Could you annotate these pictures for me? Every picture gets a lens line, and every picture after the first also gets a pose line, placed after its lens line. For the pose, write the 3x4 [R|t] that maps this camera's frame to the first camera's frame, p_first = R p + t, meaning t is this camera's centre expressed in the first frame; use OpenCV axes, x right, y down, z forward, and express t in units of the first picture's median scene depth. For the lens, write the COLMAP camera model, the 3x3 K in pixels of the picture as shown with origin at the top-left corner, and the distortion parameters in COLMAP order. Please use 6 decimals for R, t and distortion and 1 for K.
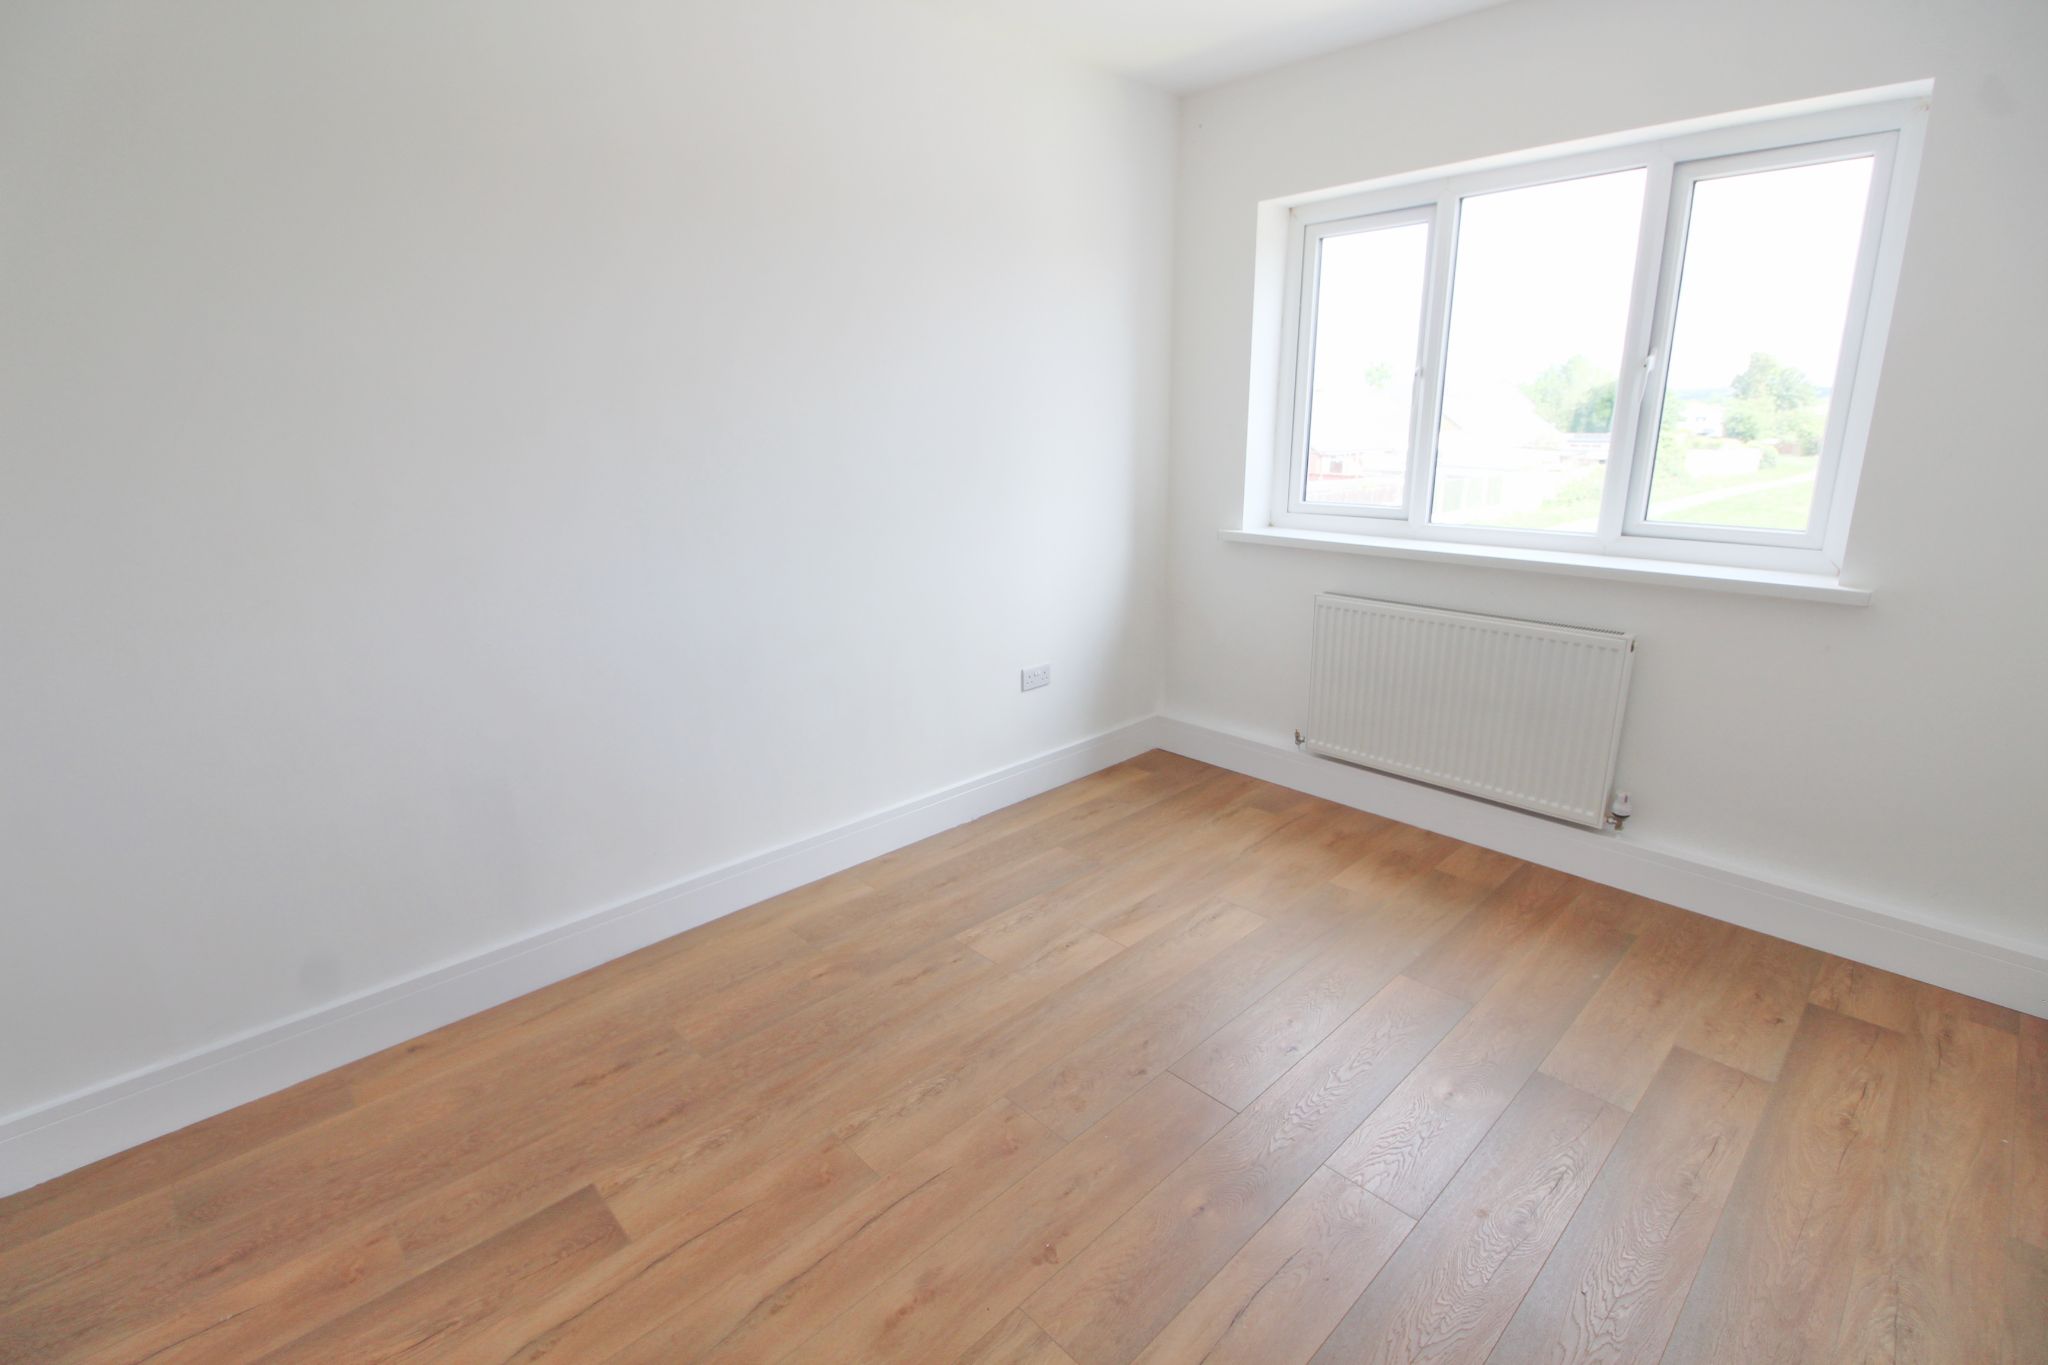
lens RADIAL K [[936.9, 0, 1015.4], [0, 936.9, 670.9], [0, 0, 1]] dist [0.001794, -0.013815]
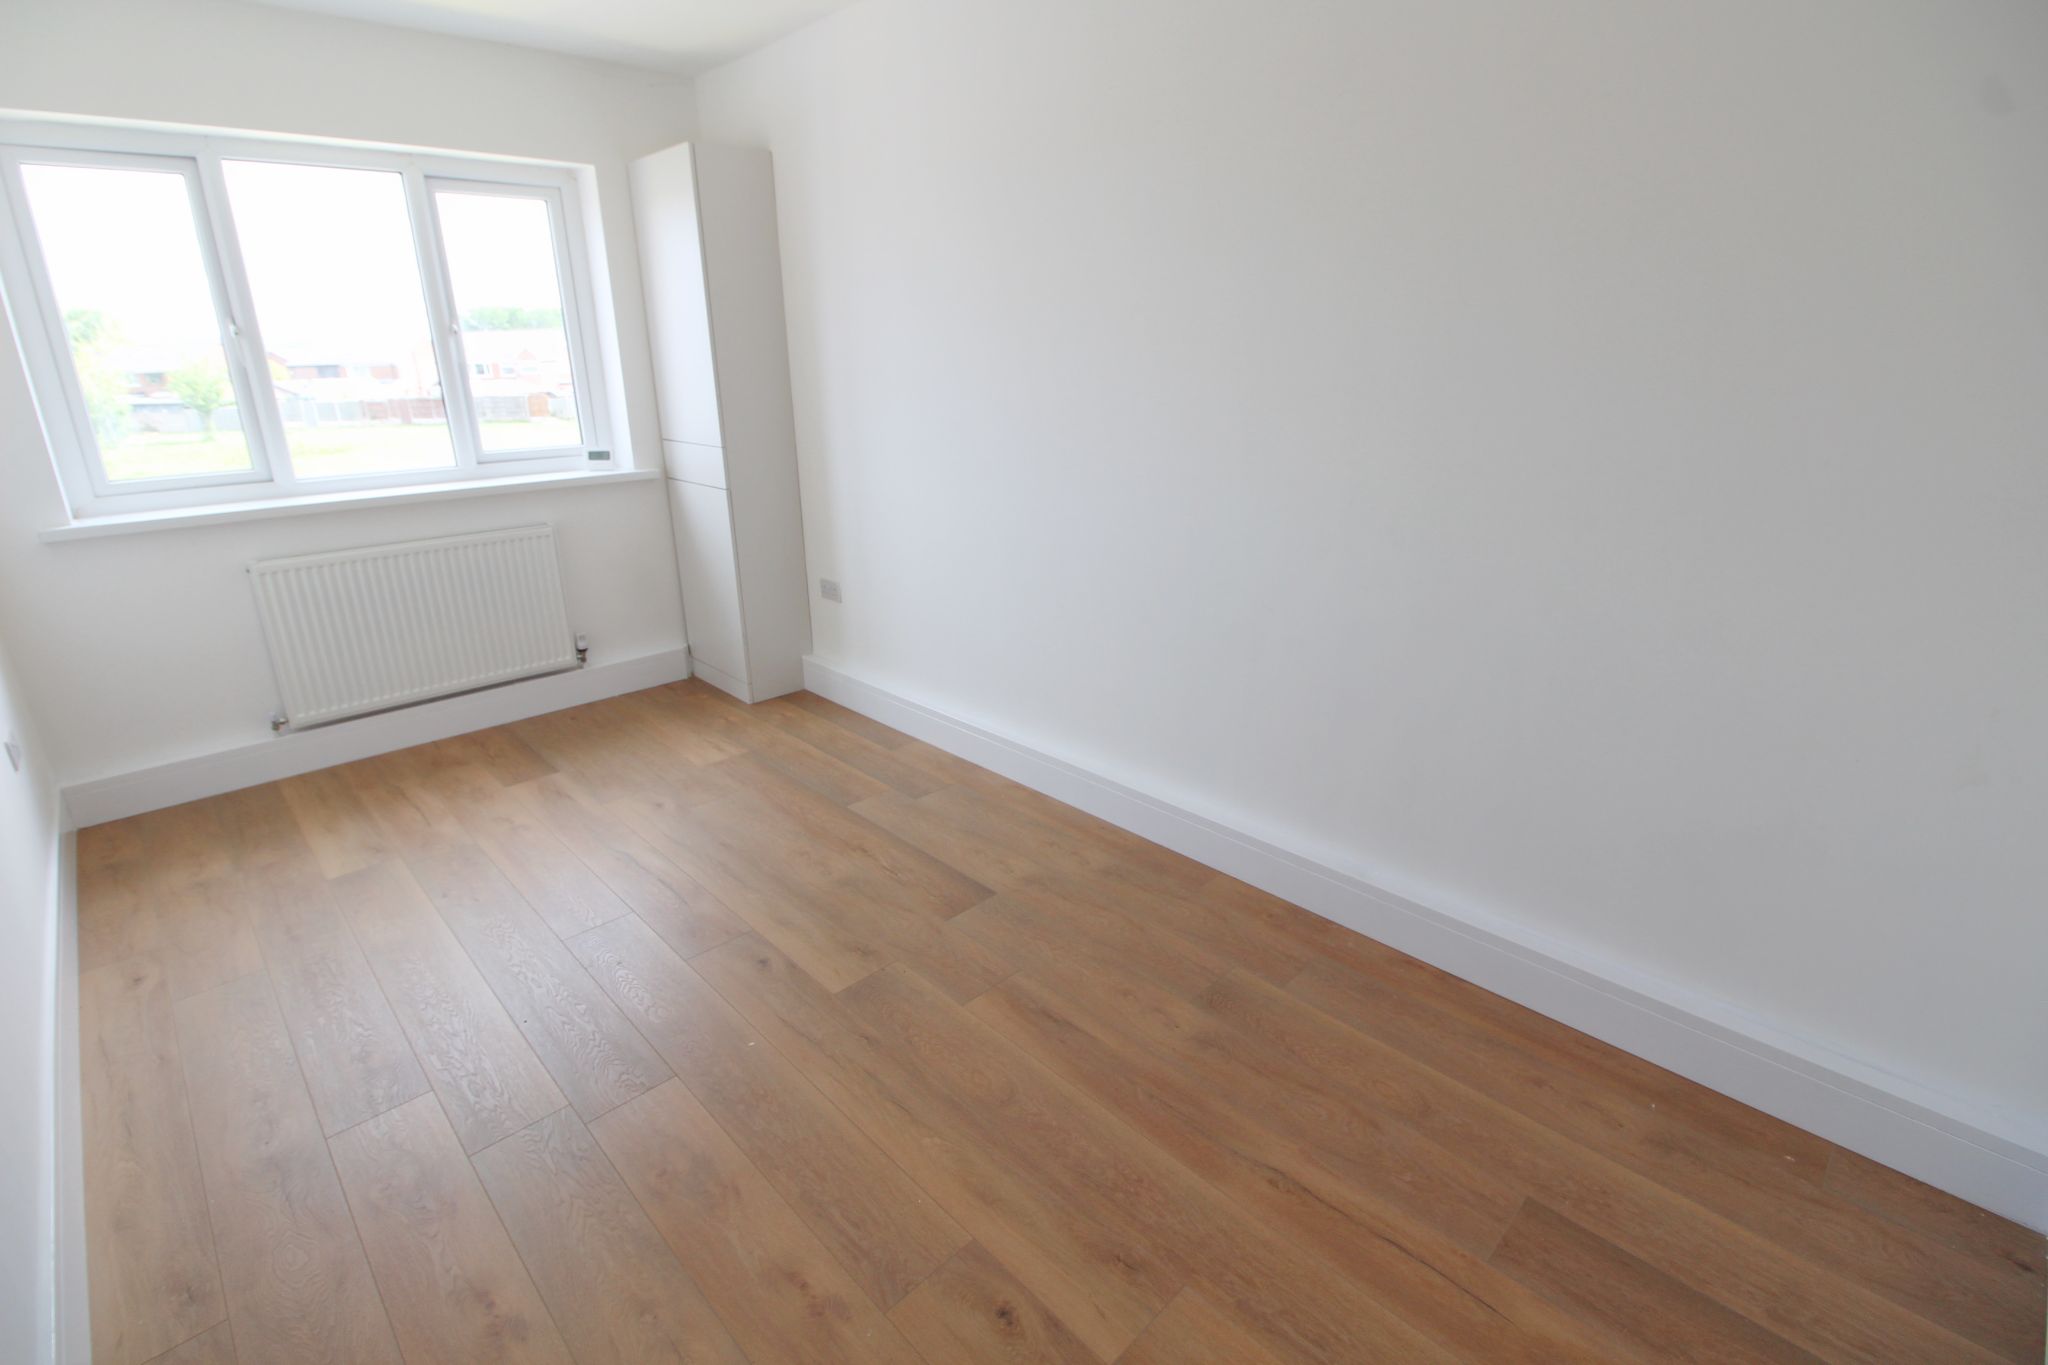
lens RADIAL K [[930.1, 0, 981.8], [0, 930.1, 697.2], [0, 0, 1]] dist [-0.012233, -0.000351]
pose [[-0.008048, -0.332911, 0.942924, -0.675402], [0.274793, 0.905915, 0.322190, -0.067657], [-0.961470, 0.261702, 0.084191, 0.270756]]
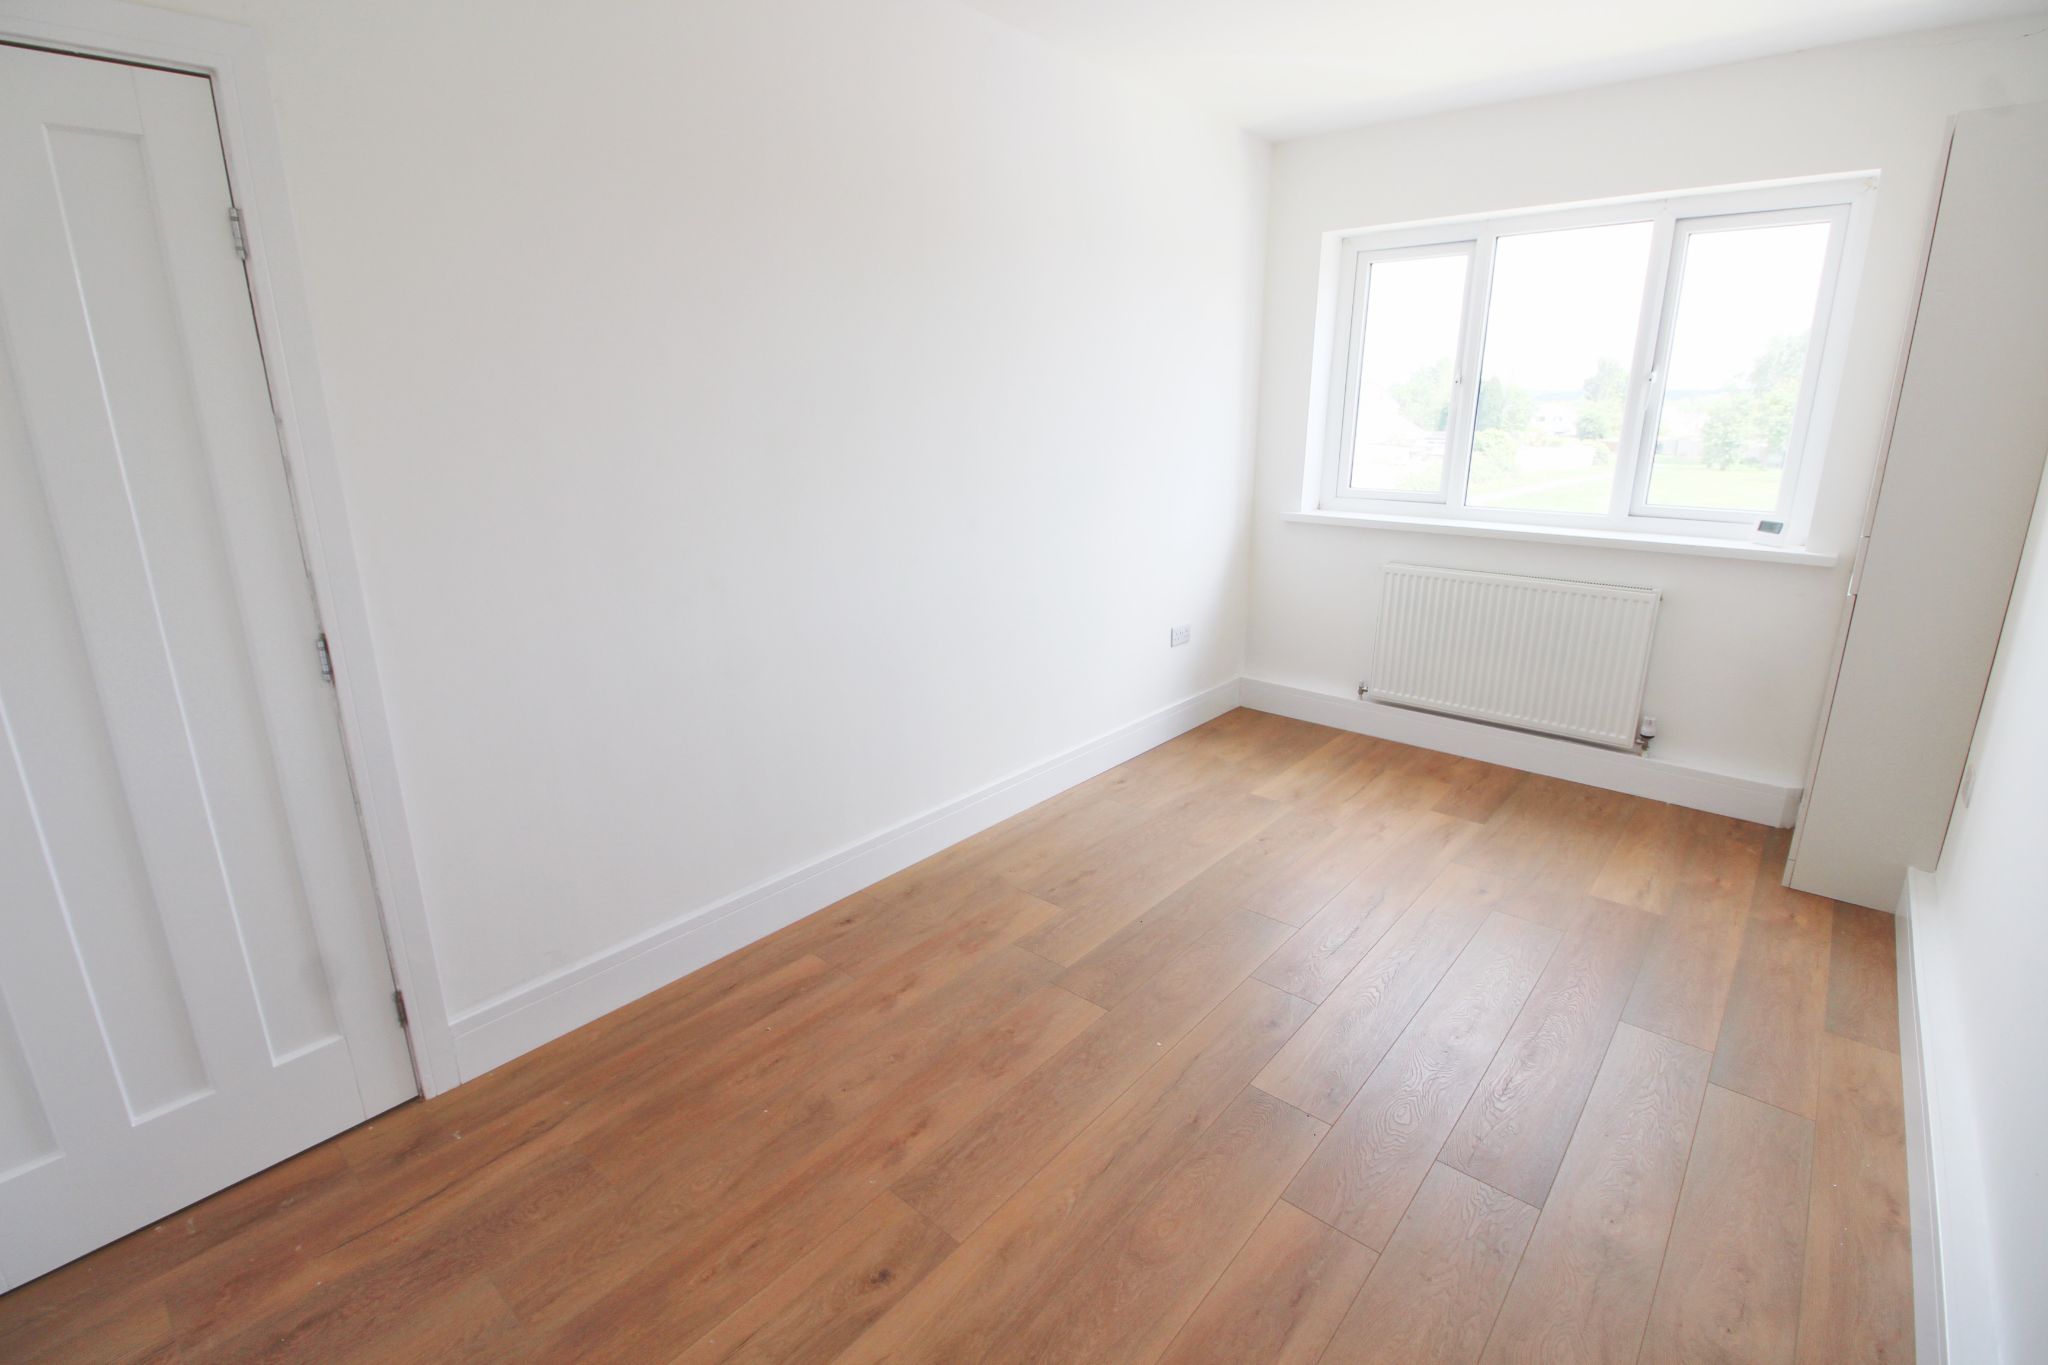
lens RADIAL K [[936.9, 0, 1015.4], [0, 936.9, 670.9], [0, 0, 1]] dist [0.001794, -0.013815]
pose [[0.993553, -0.016073, 0.112223, -0.308467], [0.015136, 0.999843, 0.009200, 0.037227], [-0.112353, -0.007442, 0.993640, -0.144186]]
